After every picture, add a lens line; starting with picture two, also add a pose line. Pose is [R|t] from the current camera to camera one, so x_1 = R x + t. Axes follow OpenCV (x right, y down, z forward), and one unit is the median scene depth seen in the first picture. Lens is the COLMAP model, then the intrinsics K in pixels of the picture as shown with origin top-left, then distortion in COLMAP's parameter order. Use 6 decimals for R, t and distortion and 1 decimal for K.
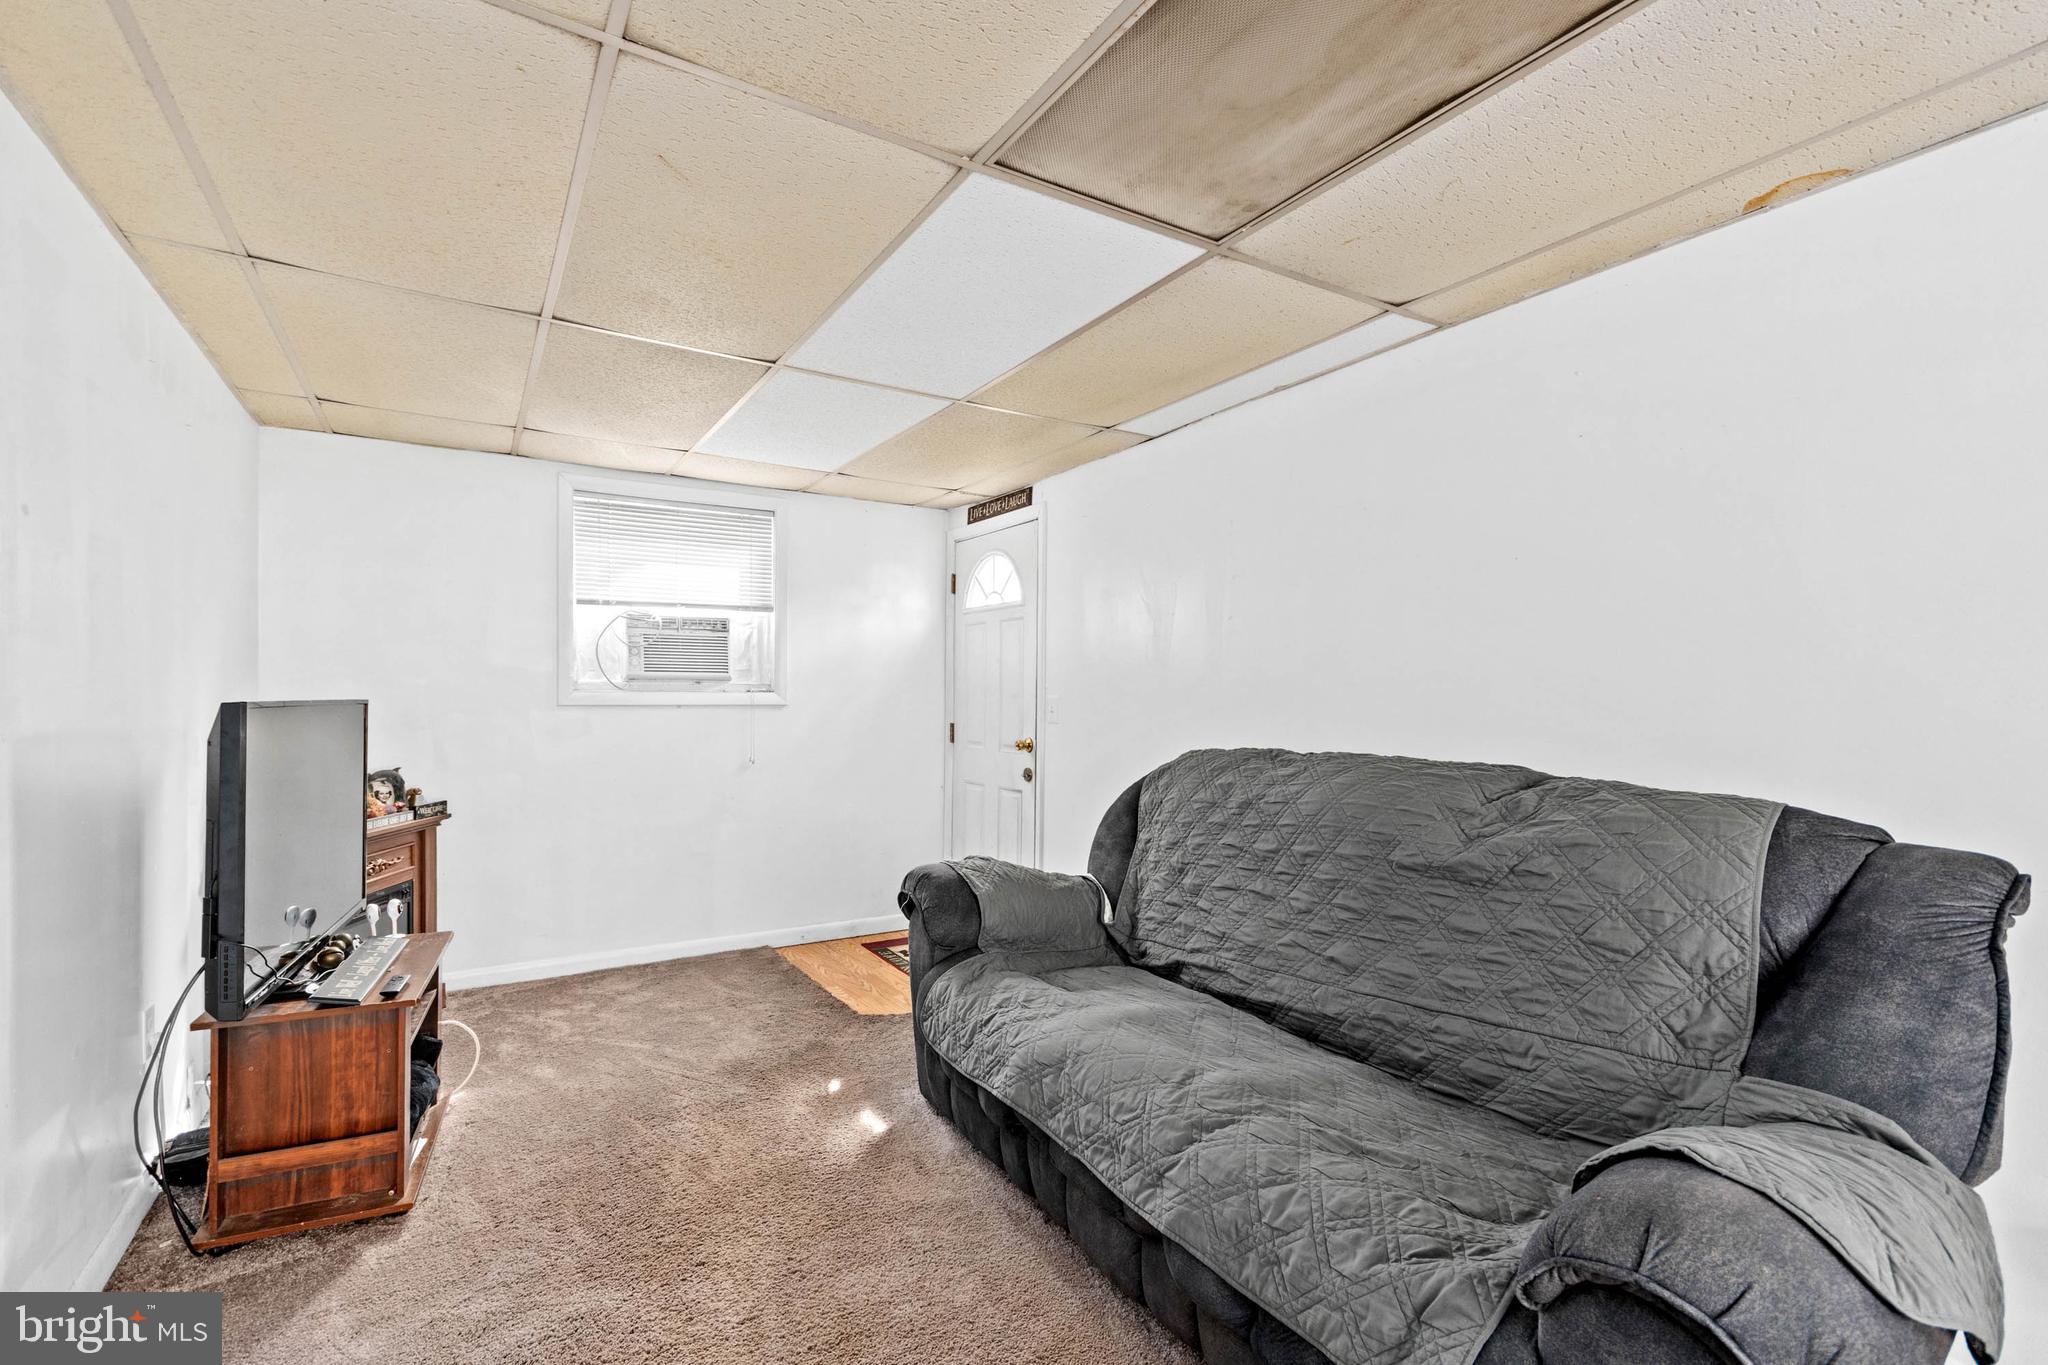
lens RADIAL K [[915.0, 0, 1065.9], [0, 915.0, 697.9], [0, 0, 1]] dist [-0.003535, 0.000801]
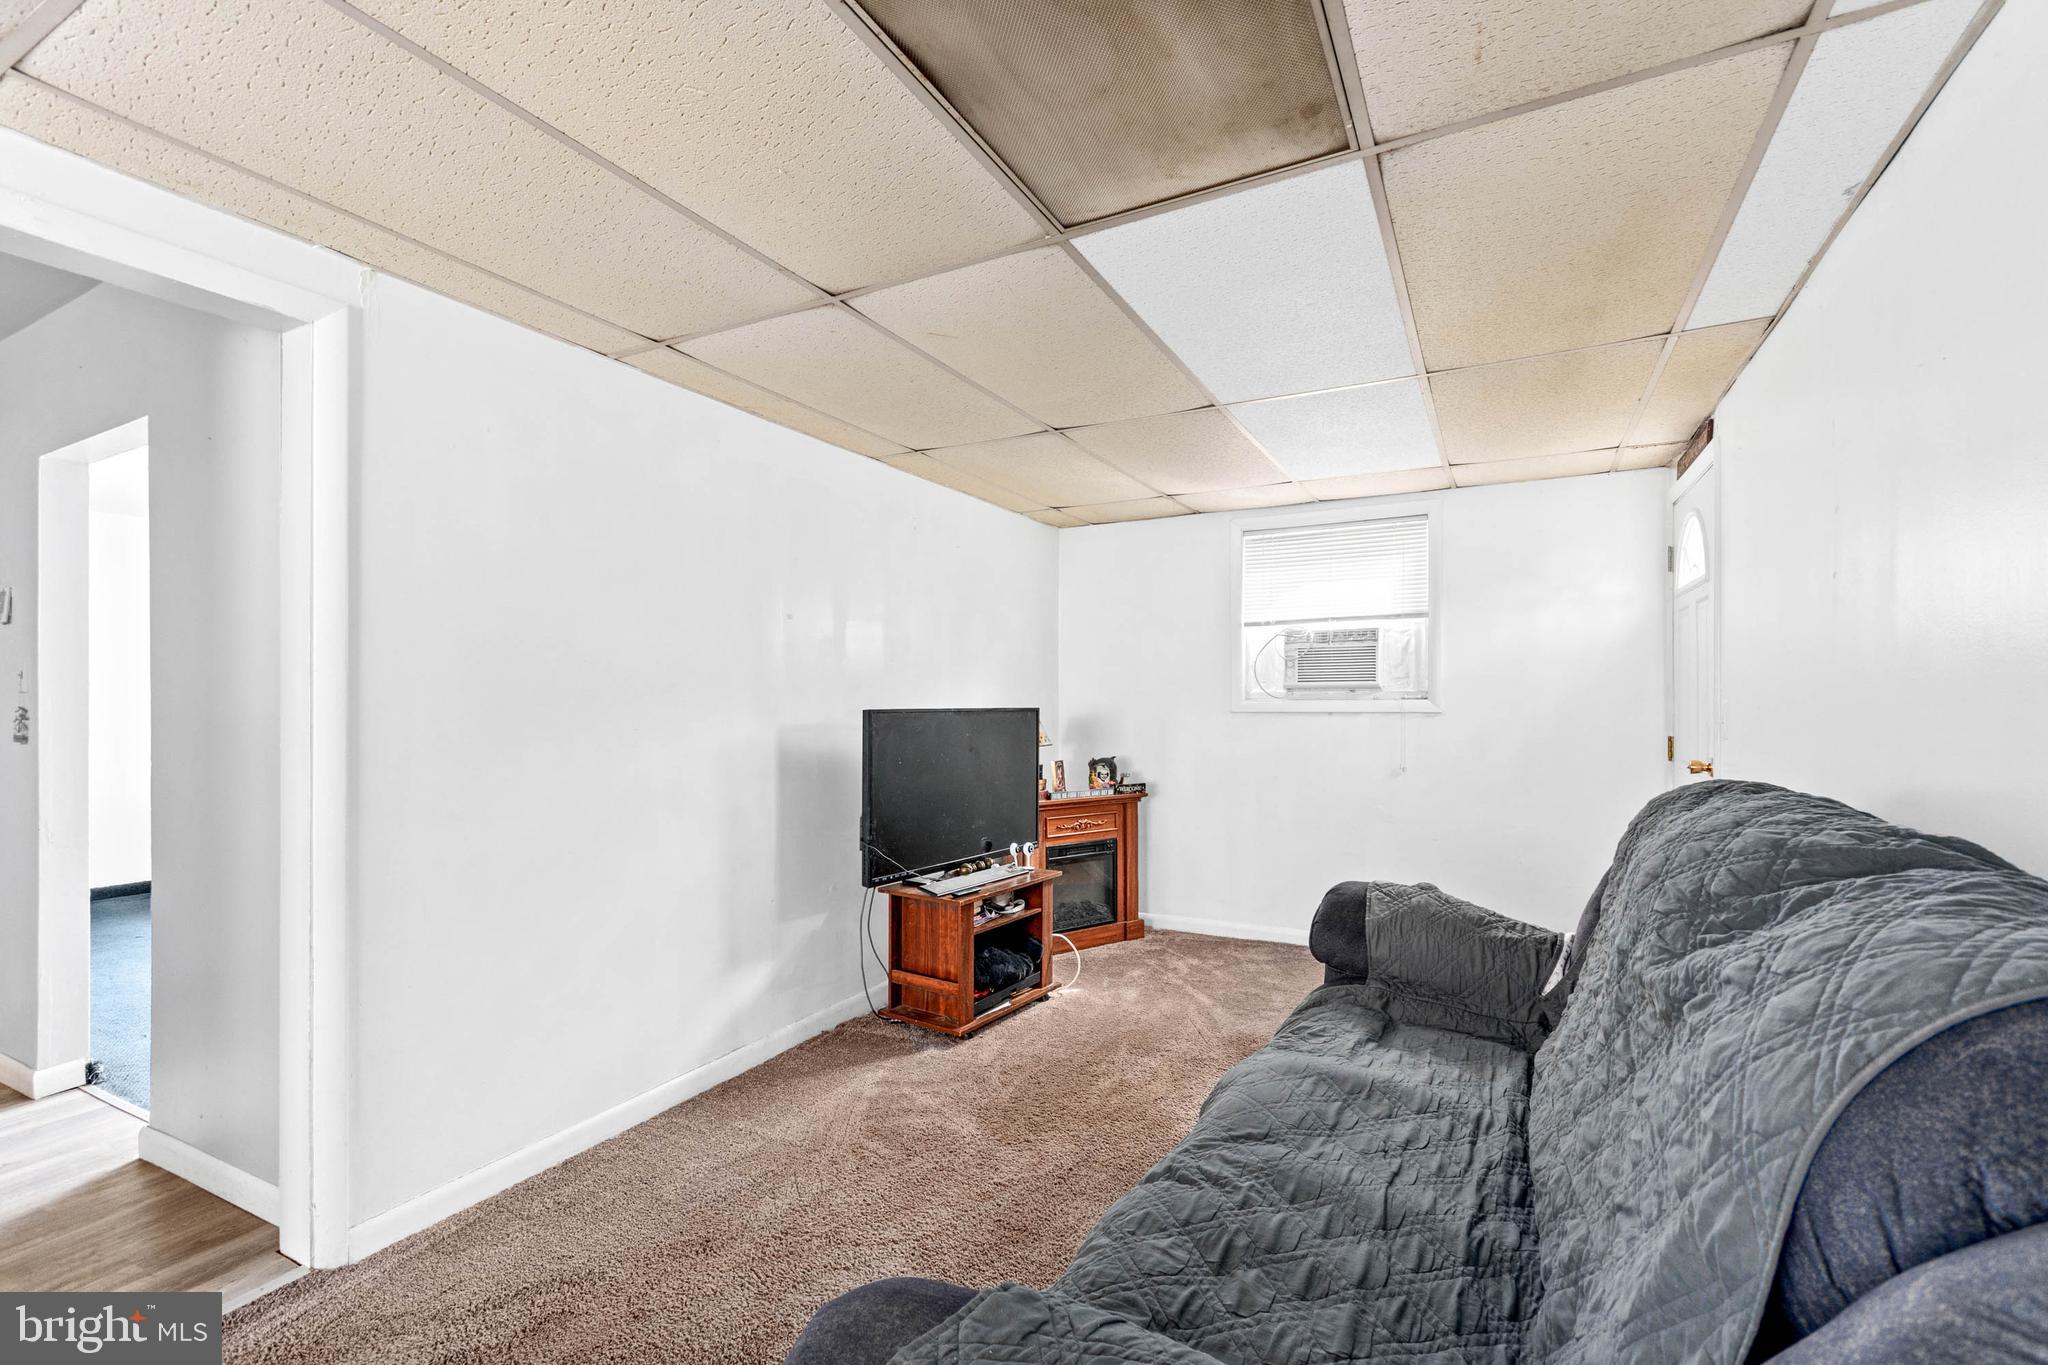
lens RADIAL K [[915.0, 0, 1033.1], [0, 915.0, 693.2], [0, 0, 1]] dist [-0.003535, 0.000801]
pose [[0.494579, -0.014929, -0.869005, 0.431776], [0.004071, 0.999881, -0.014861, 0.000186], [0.869123, 0.003812, 0.494581, 0.207198]]
